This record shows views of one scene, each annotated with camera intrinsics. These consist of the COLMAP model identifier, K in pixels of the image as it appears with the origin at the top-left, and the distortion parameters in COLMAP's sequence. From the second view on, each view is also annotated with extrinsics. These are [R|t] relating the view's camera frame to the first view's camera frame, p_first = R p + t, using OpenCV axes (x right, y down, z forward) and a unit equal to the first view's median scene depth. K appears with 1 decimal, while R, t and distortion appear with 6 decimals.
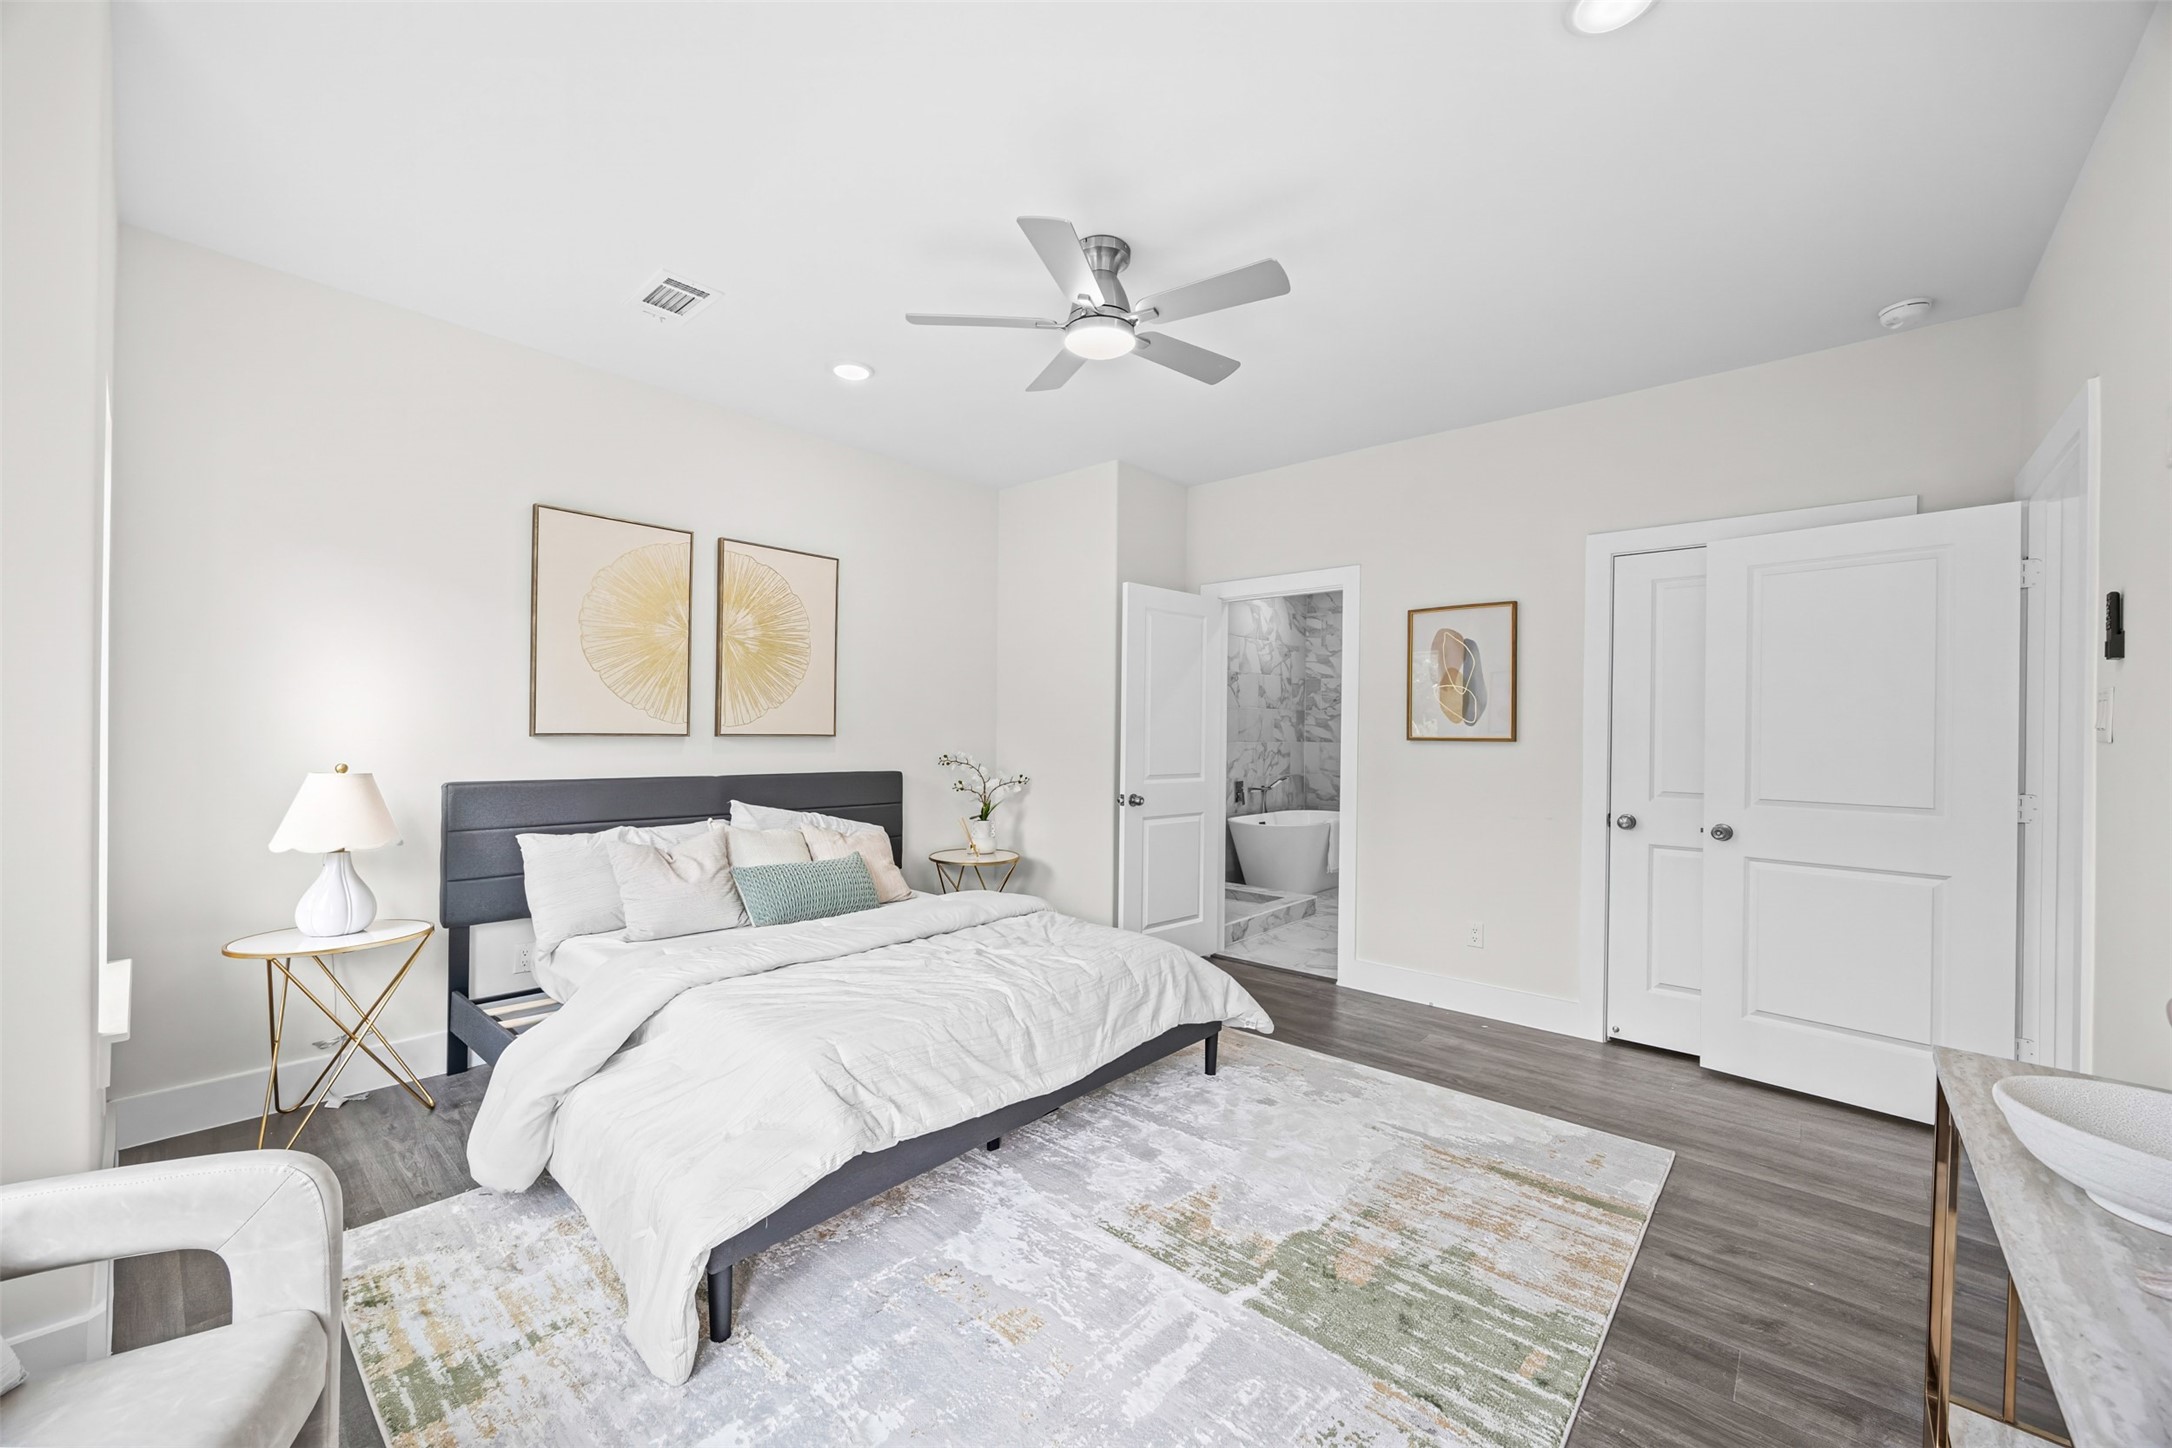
lens RADIAL K [[841.9, 0, 1087.7], [0, 841.9, 730.6], [0, 0, 1]] dist [-0.000553, -0.001013]
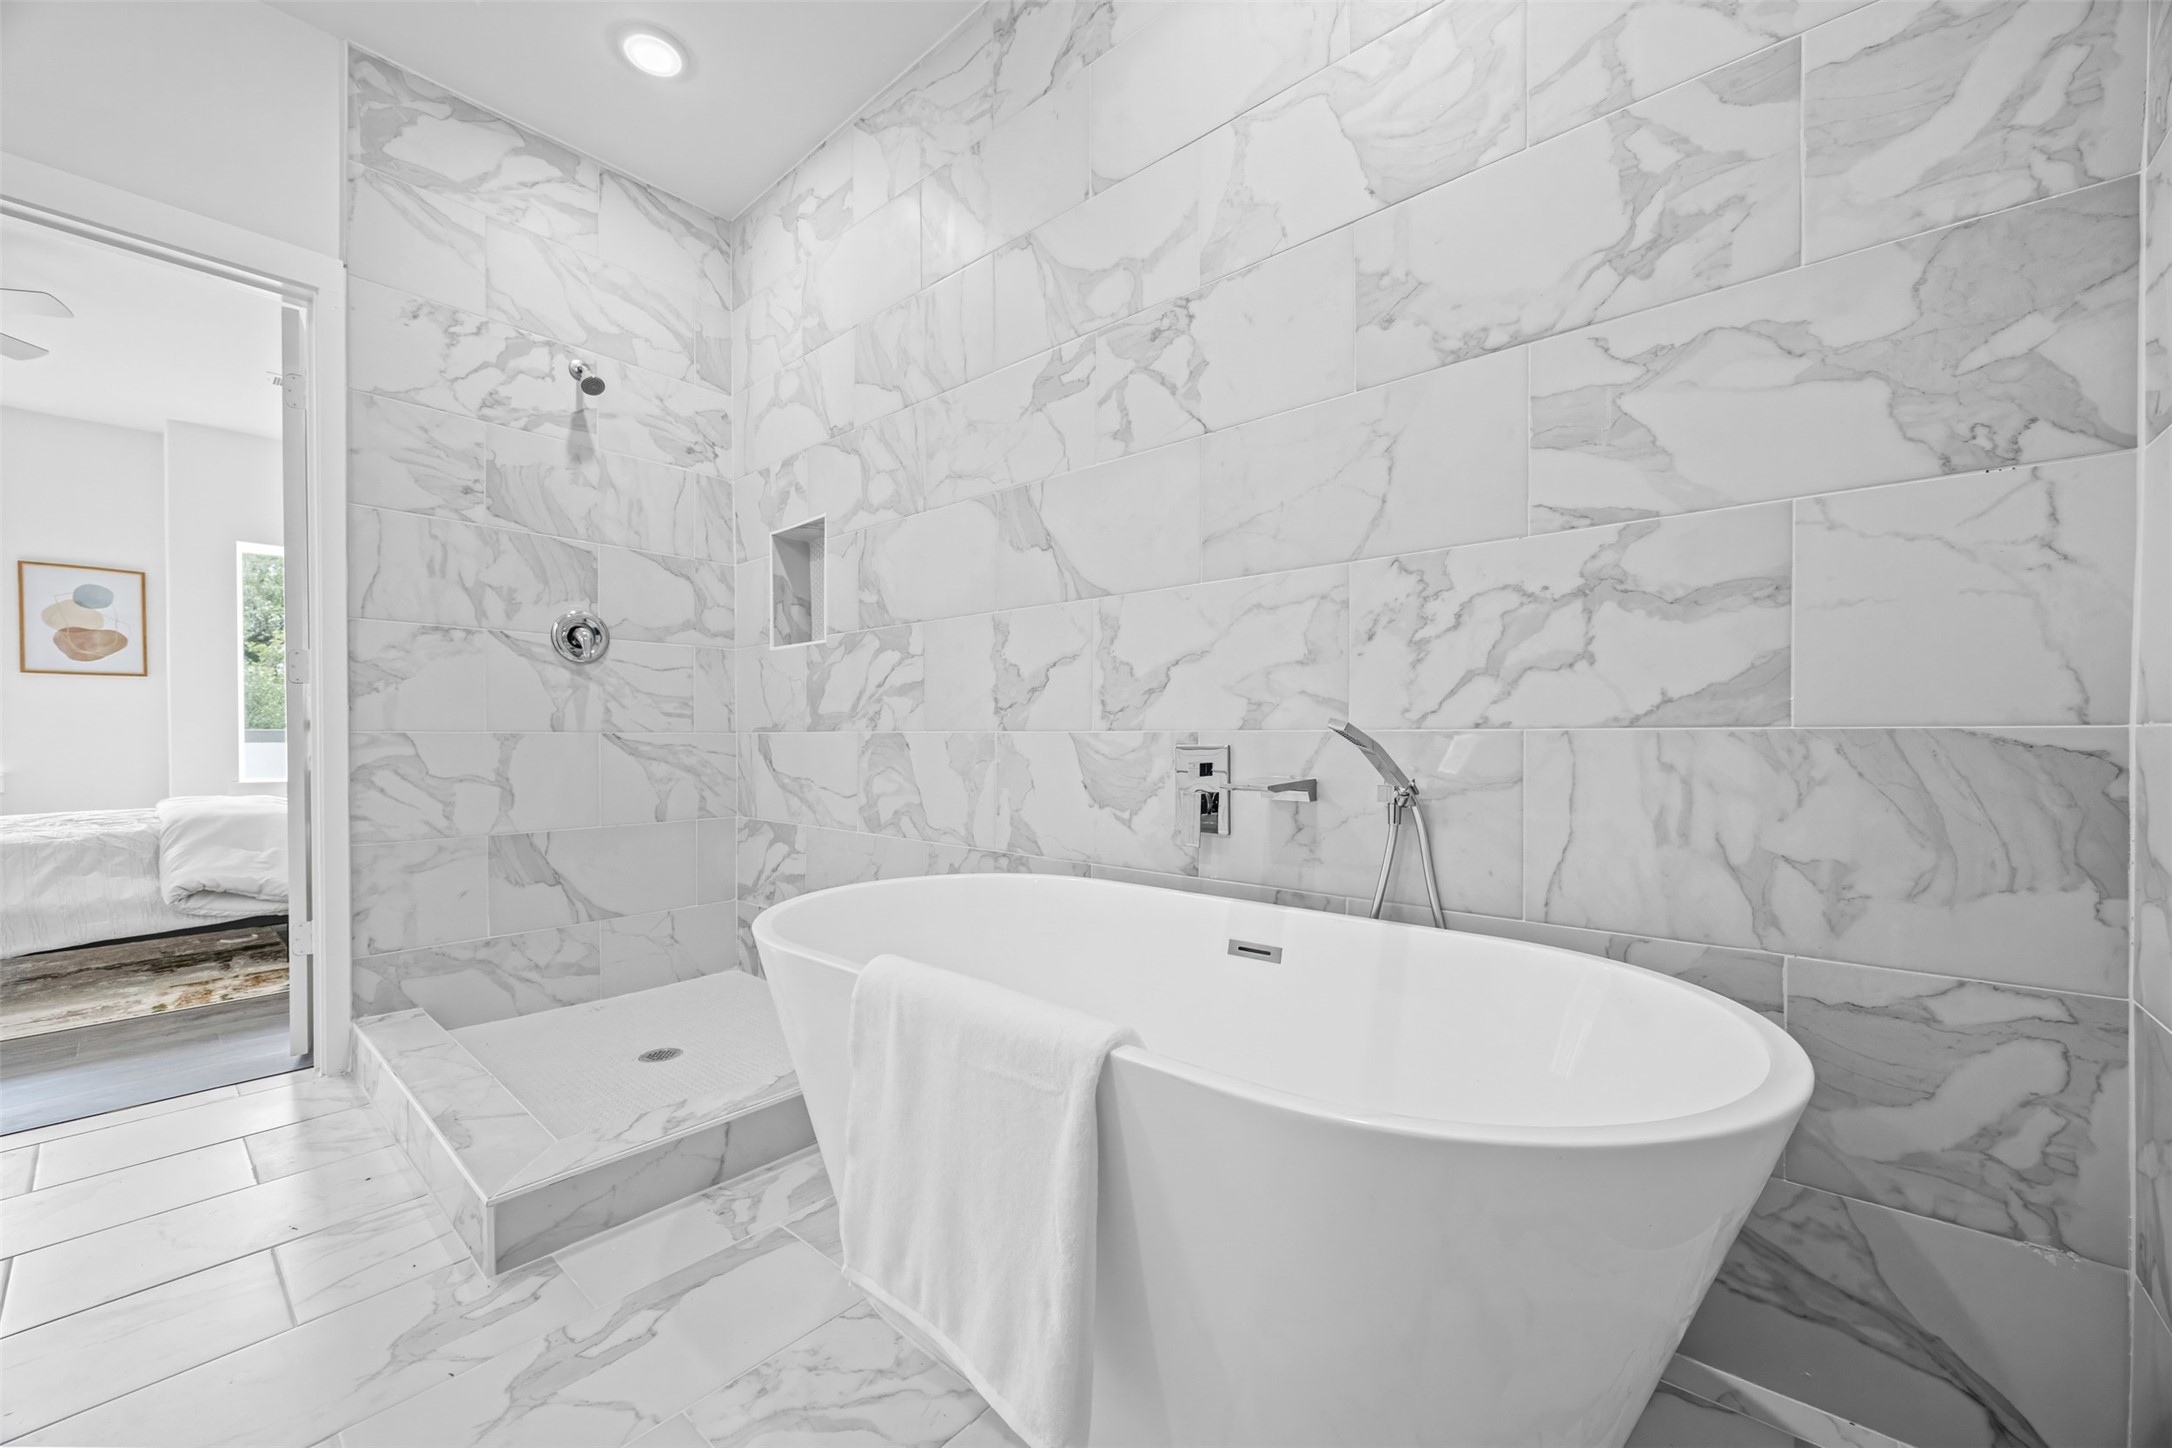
lens RADIAL K [[841.9, 0, 1081.6], [0, 841.9, 733.6], [0, 0, 1]] dist [-0.000553, -0.001013]
pose [[0.000499, -0.009980, -0.999950, 0.385468], [0.003563, 0.999944, -0.009978, 0.054322], [0.999994, -0.003558, 0.000535, 0.893773]]
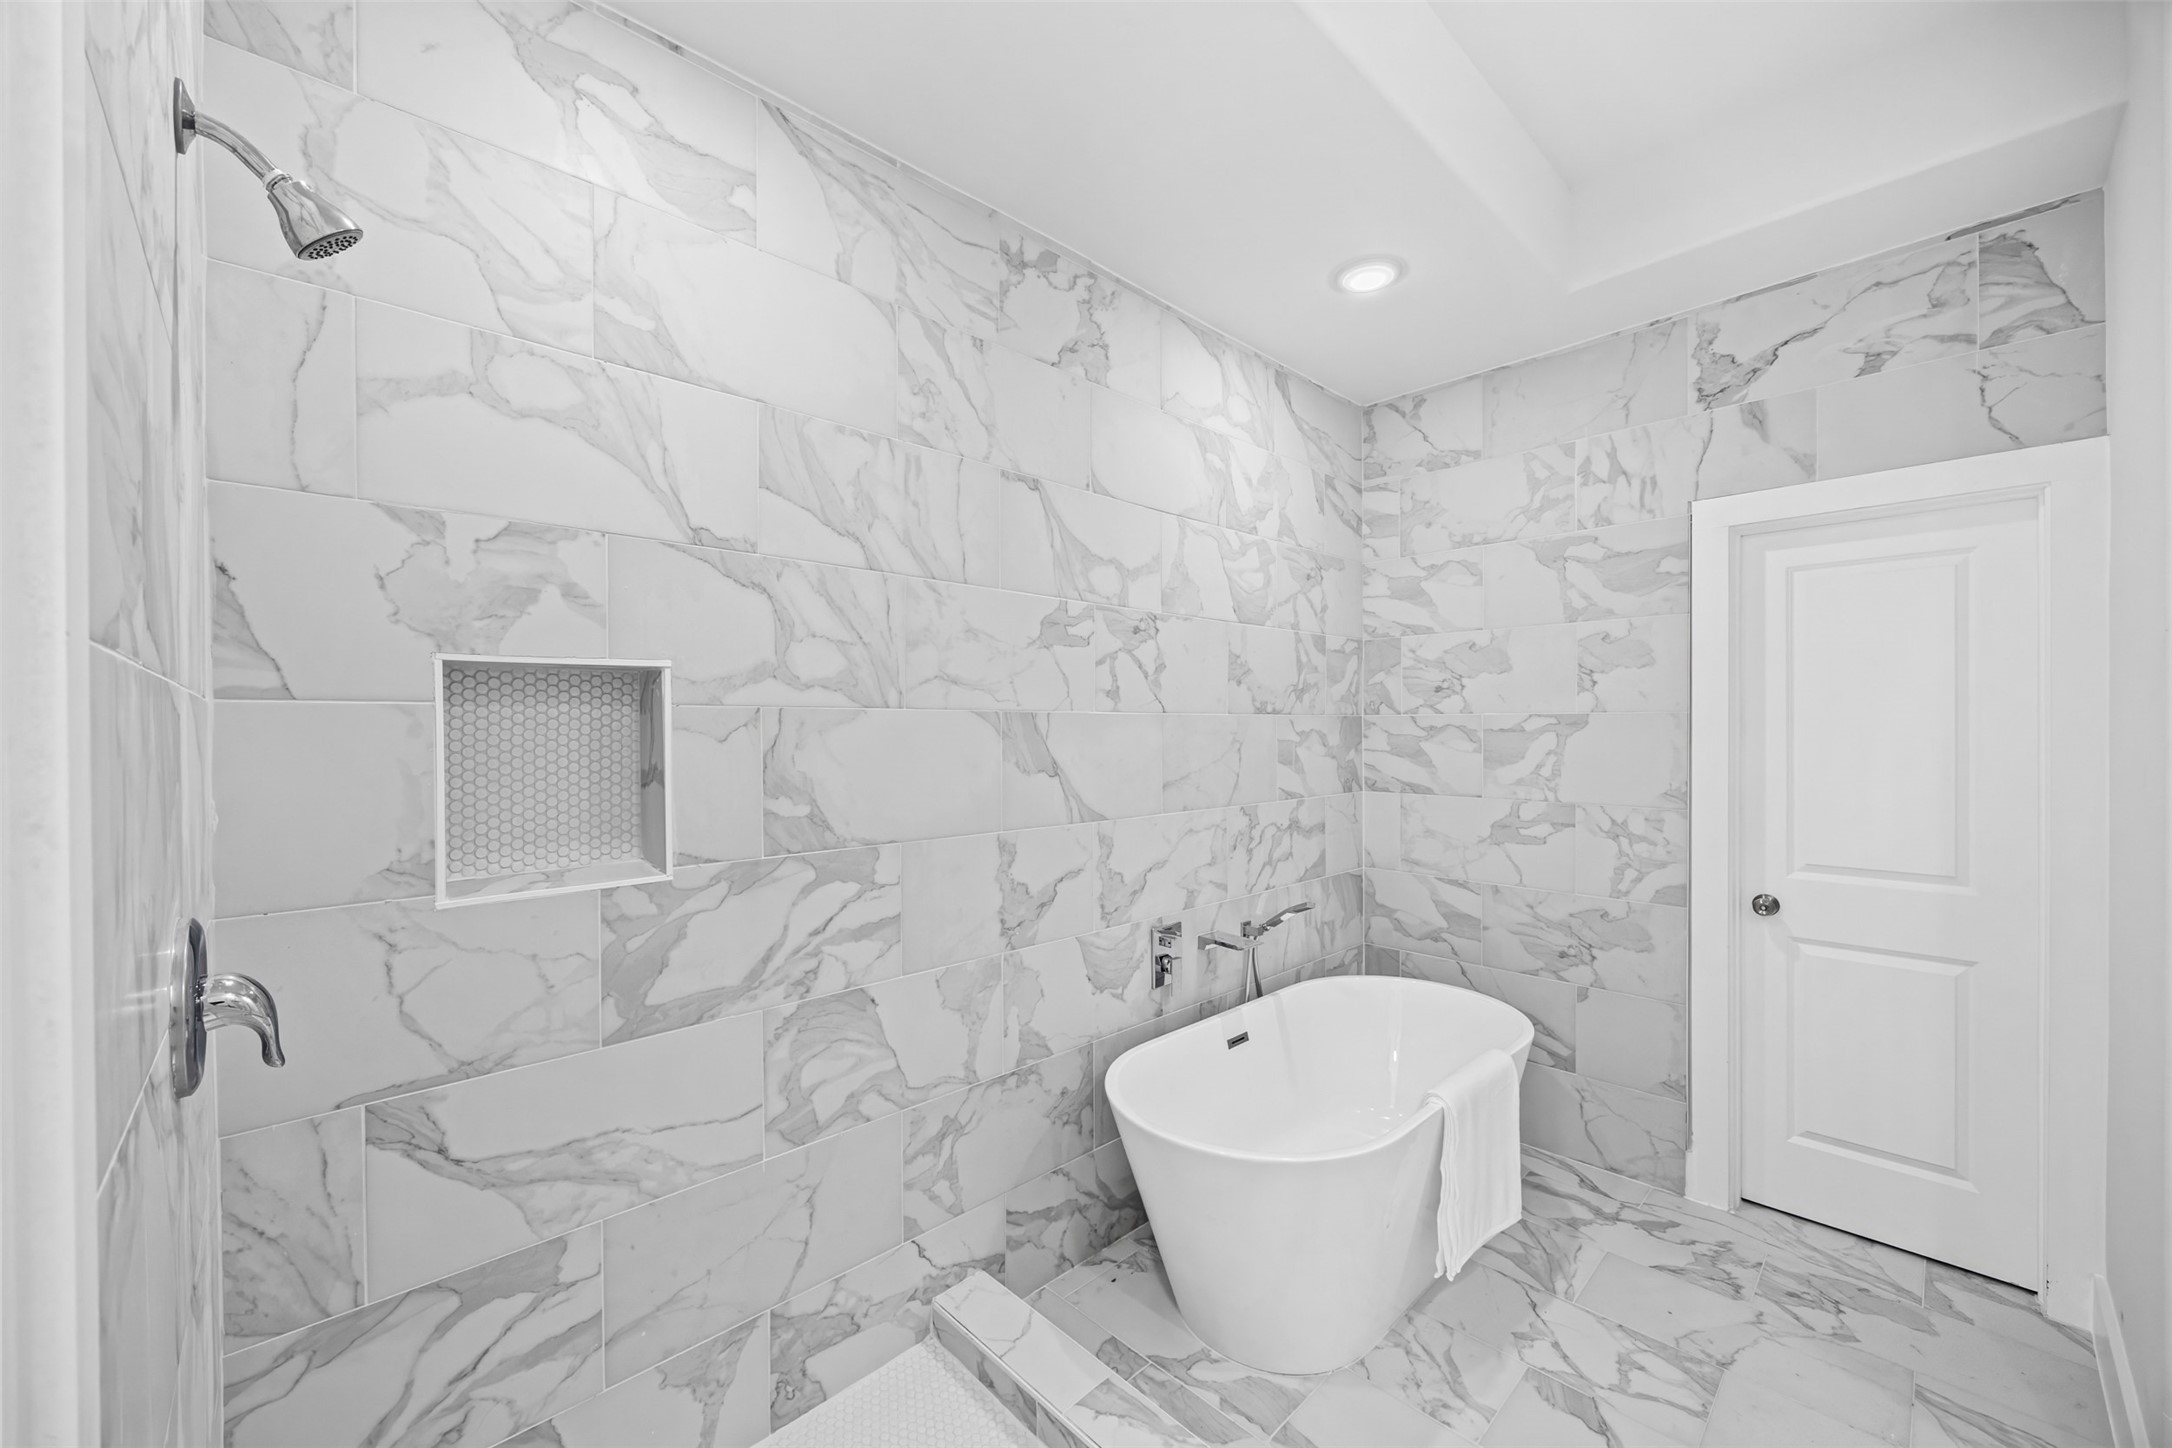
lens RADIAL K [[841.9, 0, 1080.8], [0, 841.9, 728.9], [0, 0, 1]] dist [-0.000553, -0.001013]
pose [[0.996037, -0.017970, -0.087107, 0.162784], [0.017845, 0.999838, -0.002219, -0.019757], [0.087133, 0.000655, 0.996196, 0.600378]]
